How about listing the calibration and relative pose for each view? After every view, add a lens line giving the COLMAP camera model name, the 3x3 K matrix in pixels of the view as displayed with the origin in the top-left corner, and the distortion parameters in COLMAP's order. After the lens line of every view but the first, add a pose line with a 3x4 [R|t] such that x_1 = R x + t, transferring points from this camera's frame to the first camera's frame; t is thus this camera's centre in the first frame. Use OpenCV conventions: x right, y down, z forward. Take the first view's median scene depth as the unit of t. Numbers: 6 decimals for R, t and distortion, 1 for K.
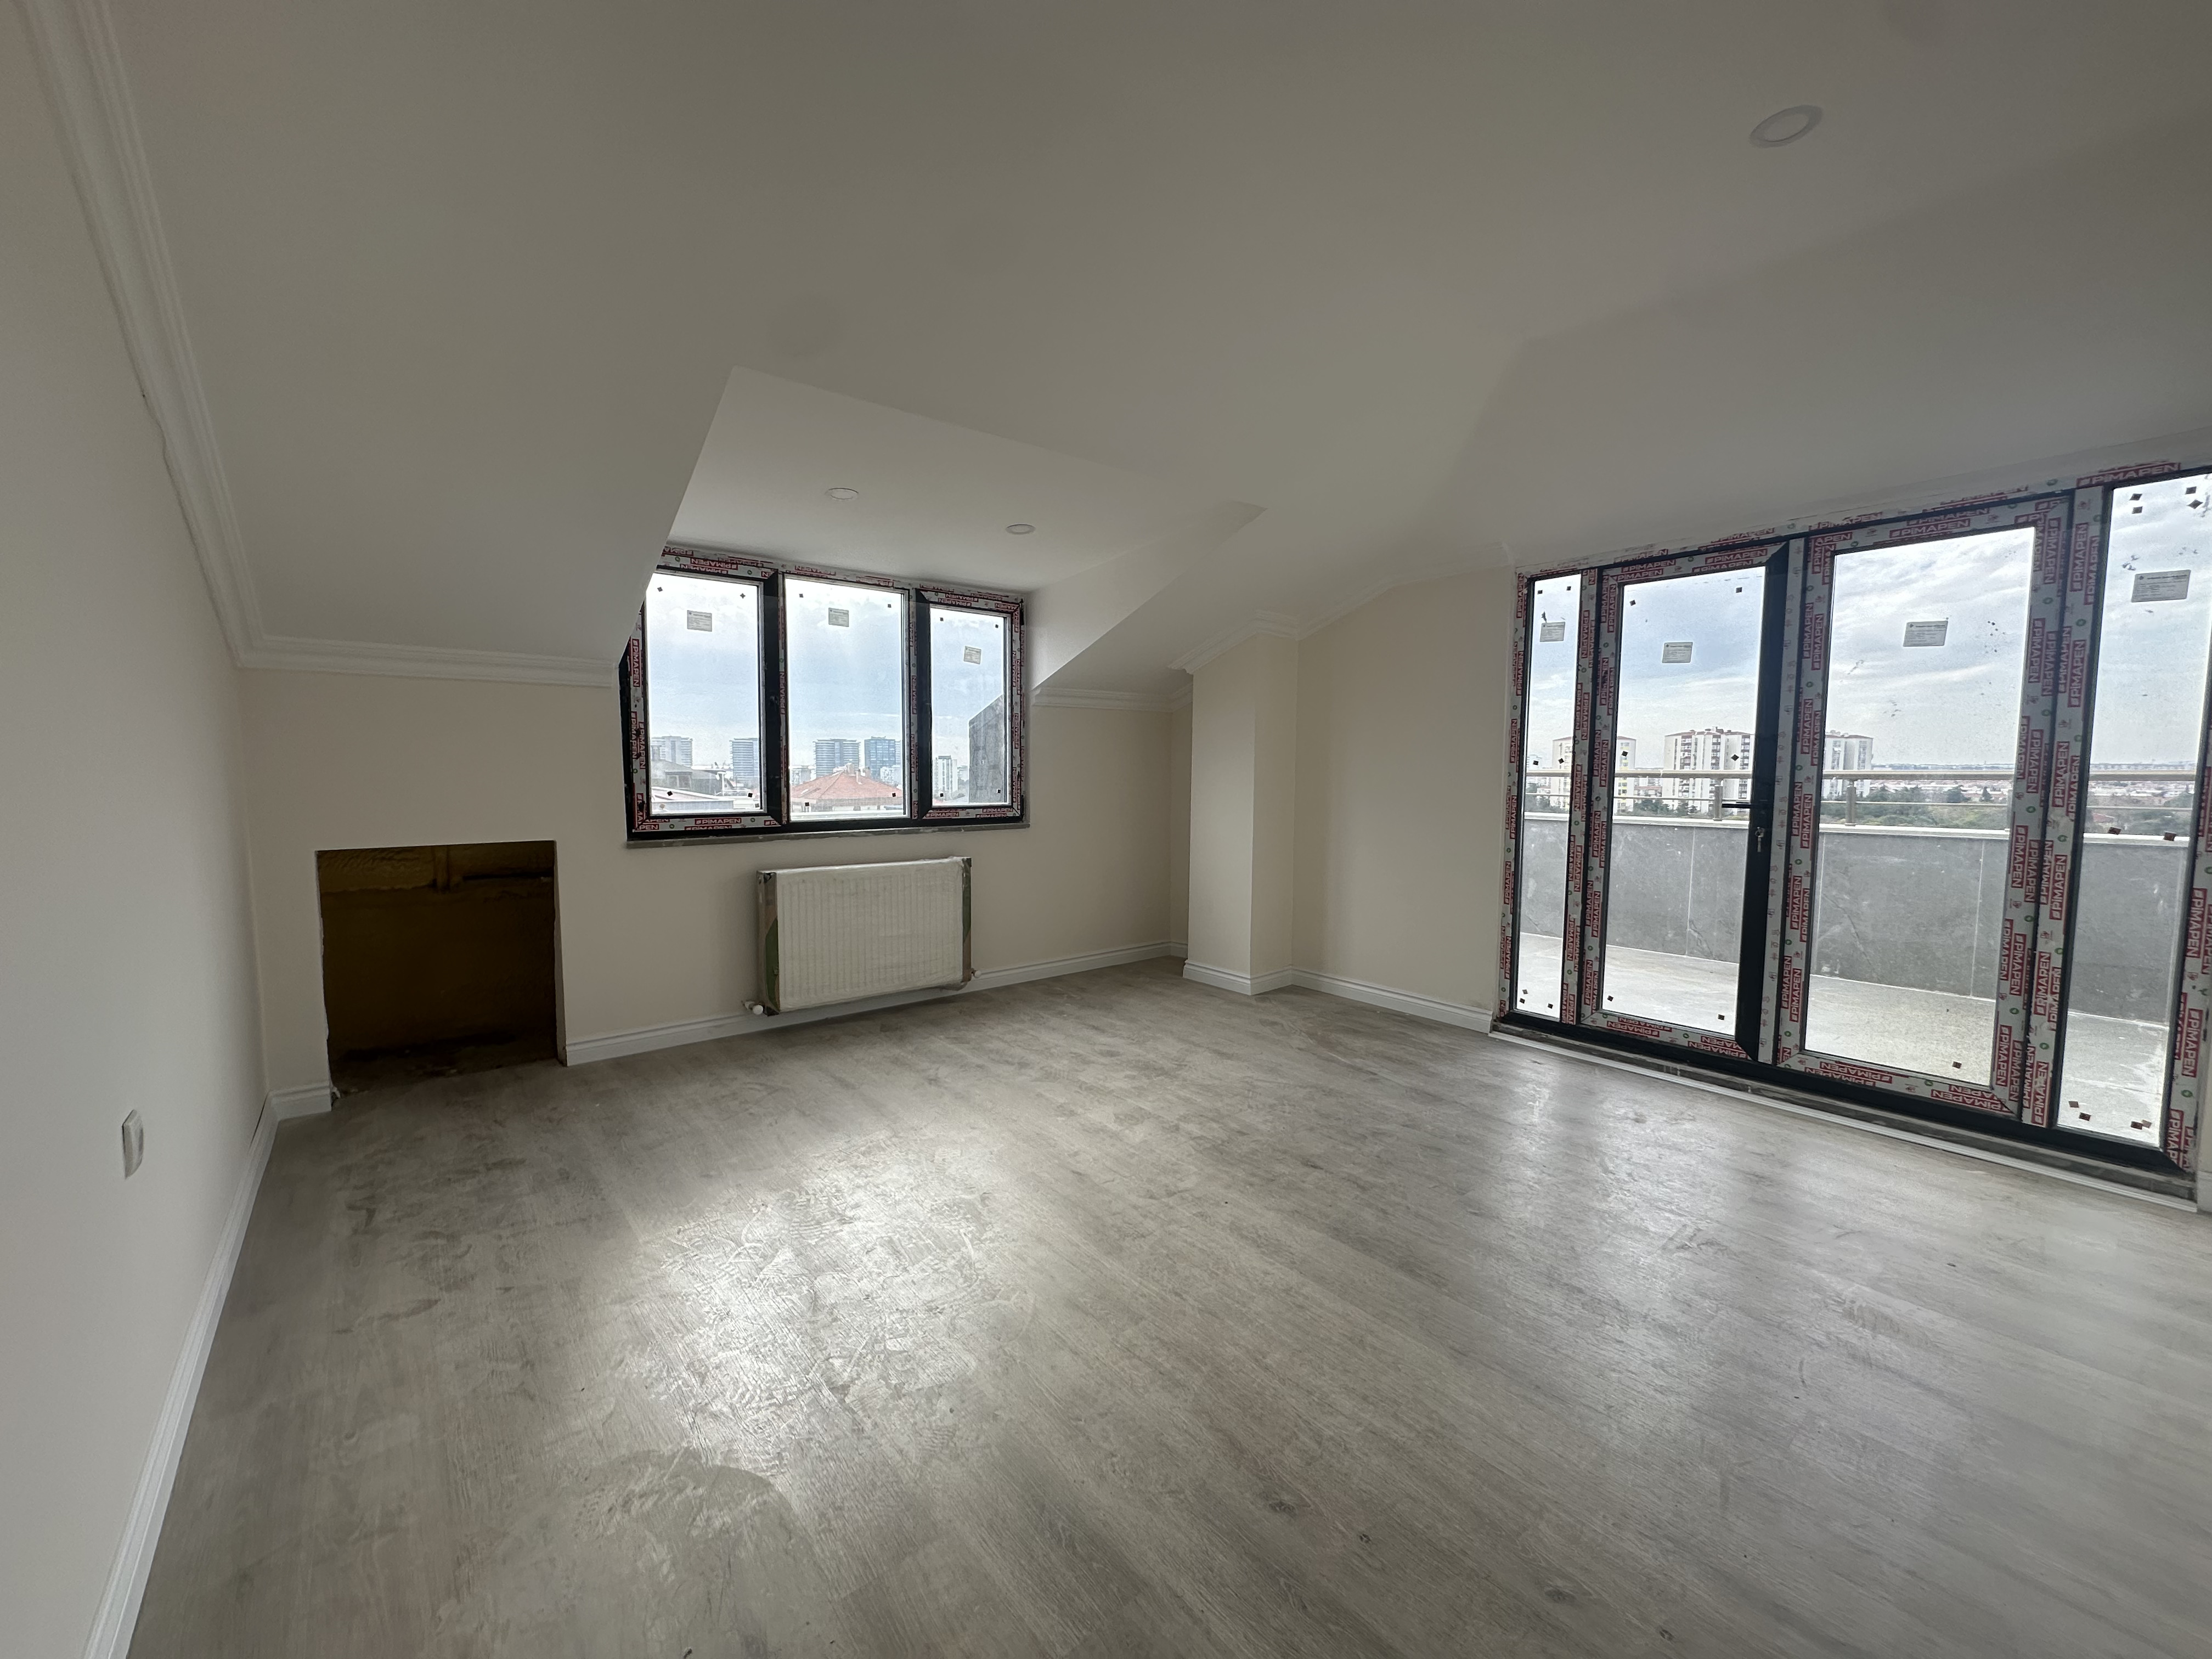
lens RADIAL K [[885.4, 0, 1103.8], [0, 885.4, 828.2], [0, 0, 1]] dist [-0.004115, 0.000818]
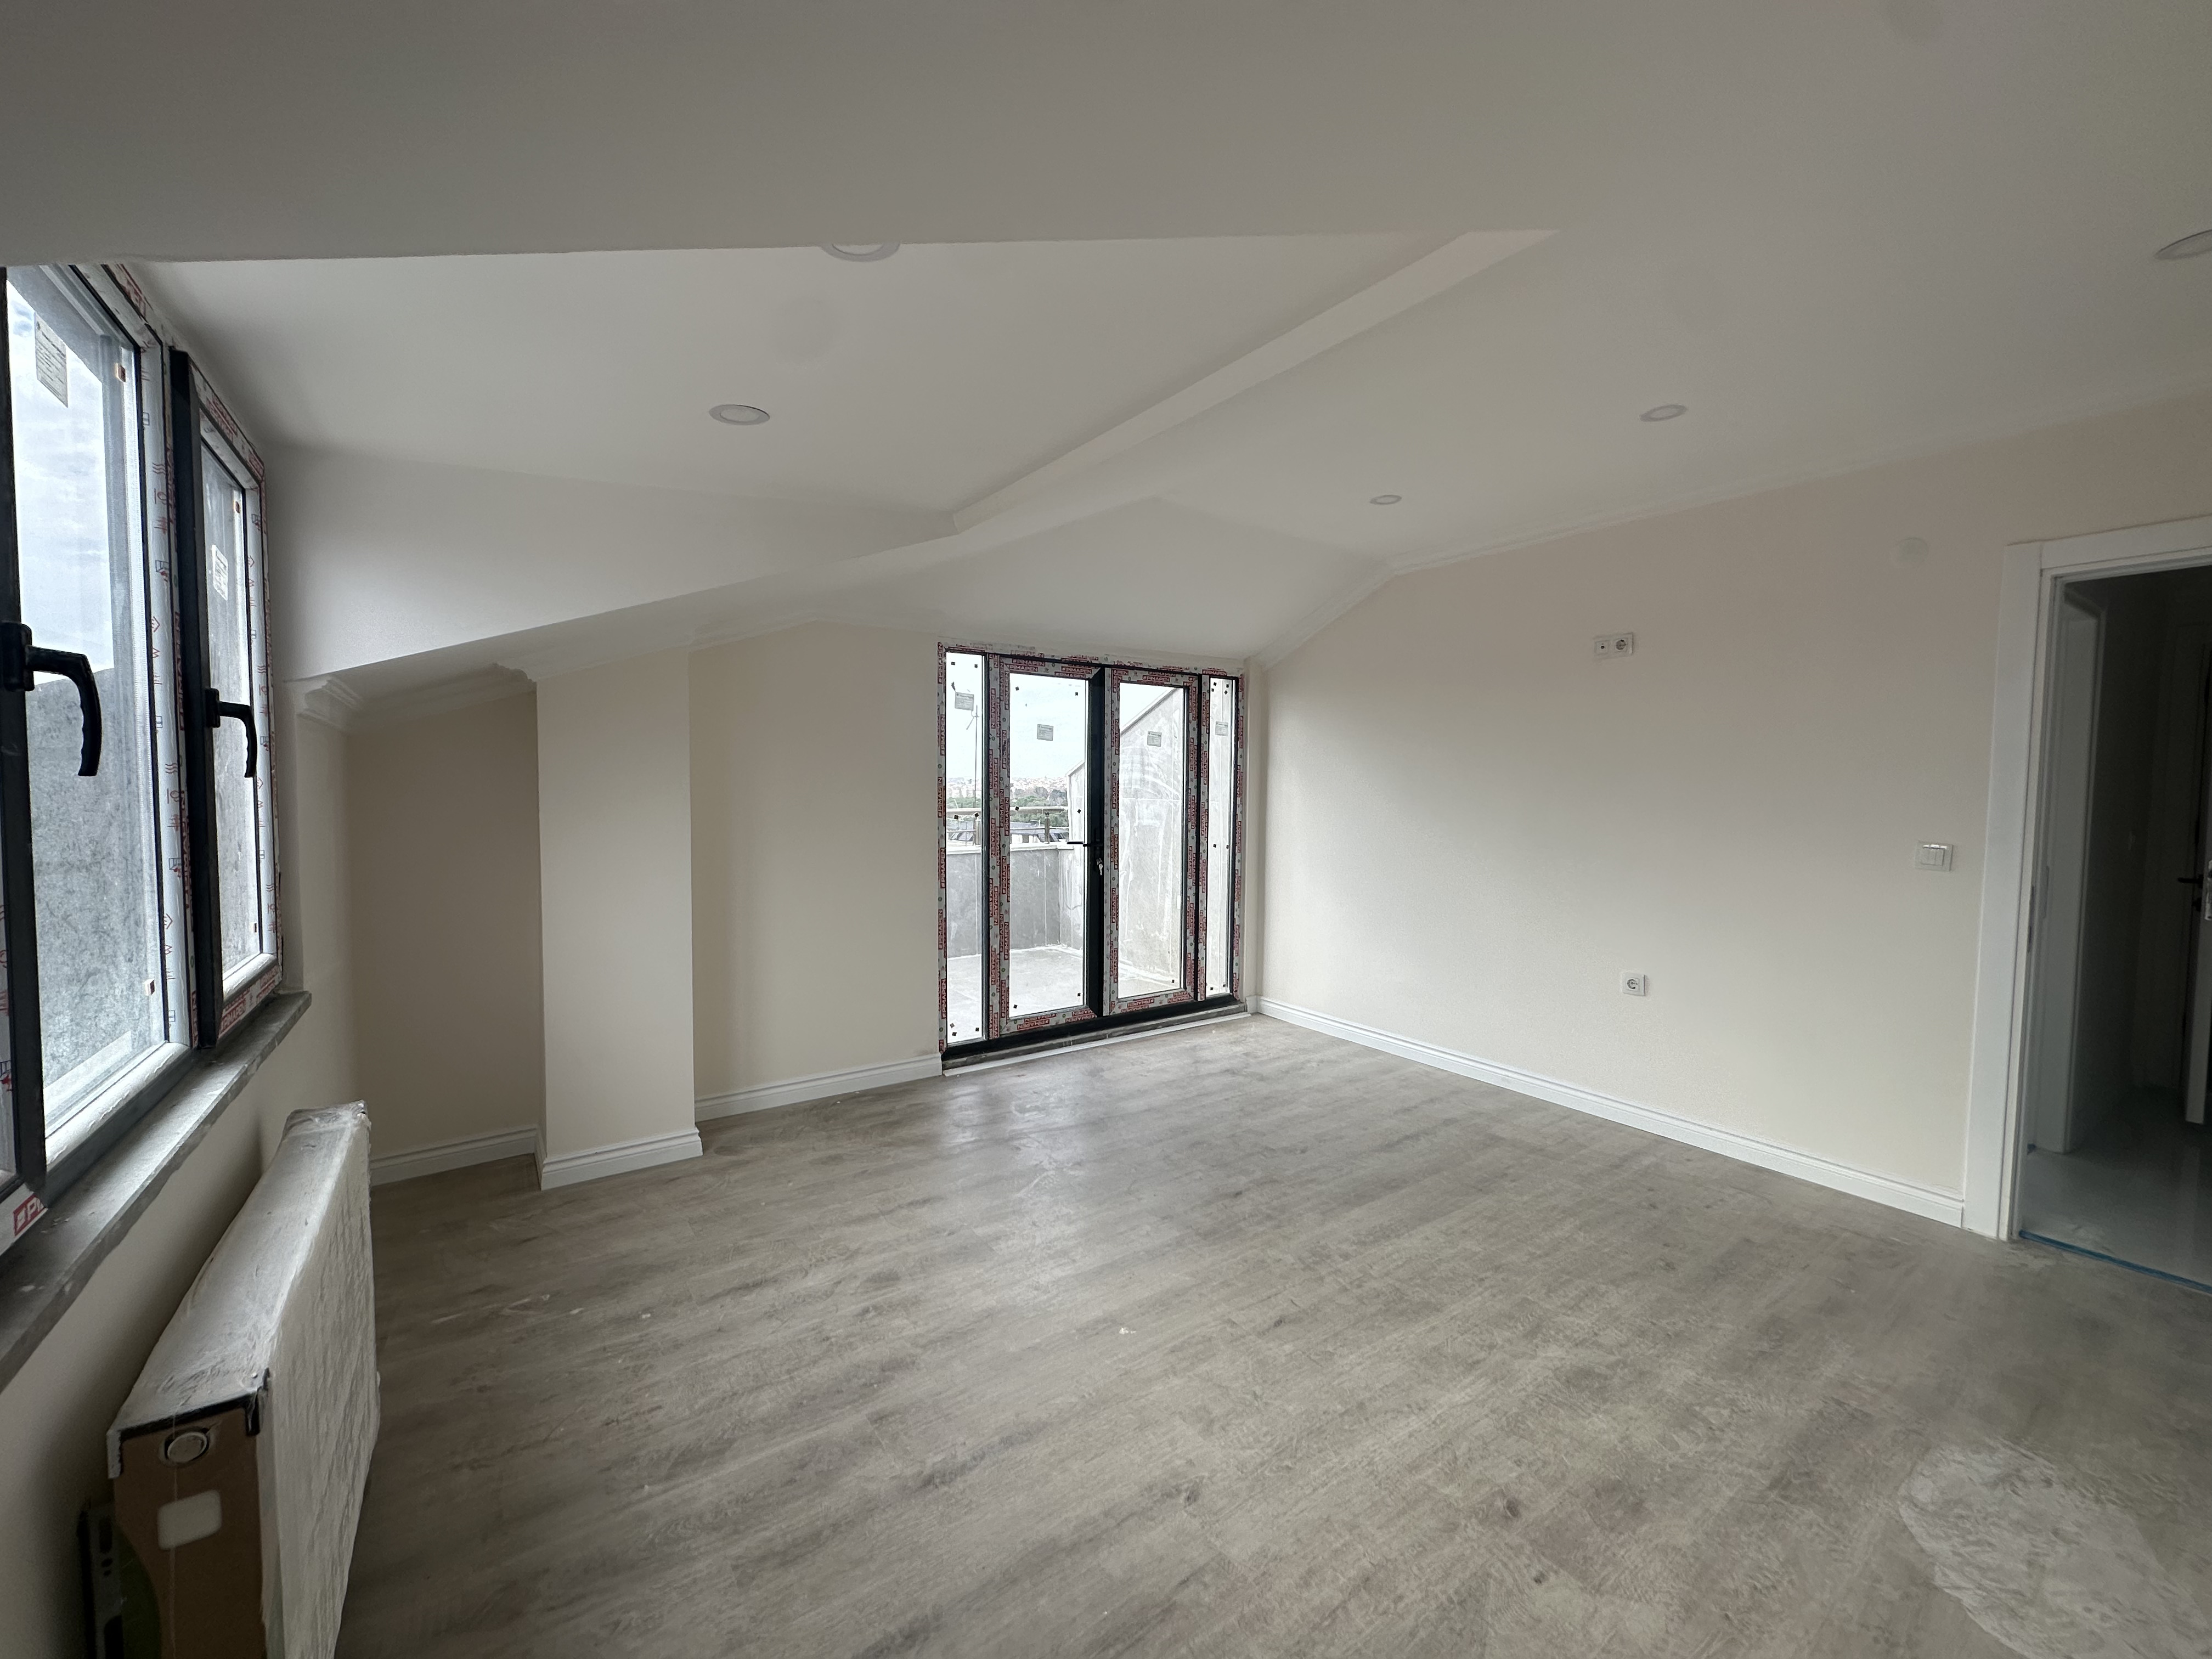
lens RADIAL K [[880.9, 0, 1103.7], [0, 880.9, 829.6], [0, 0, 1]] dist [-0.003203, 0.000409]
pose [[0.062904, -0.051256, 0.996703, -0.626854], [0.064446, 0.996805, 0.047194, -0.102682], [-0.995937, 0.061265, 0.066006, 0.777983]]
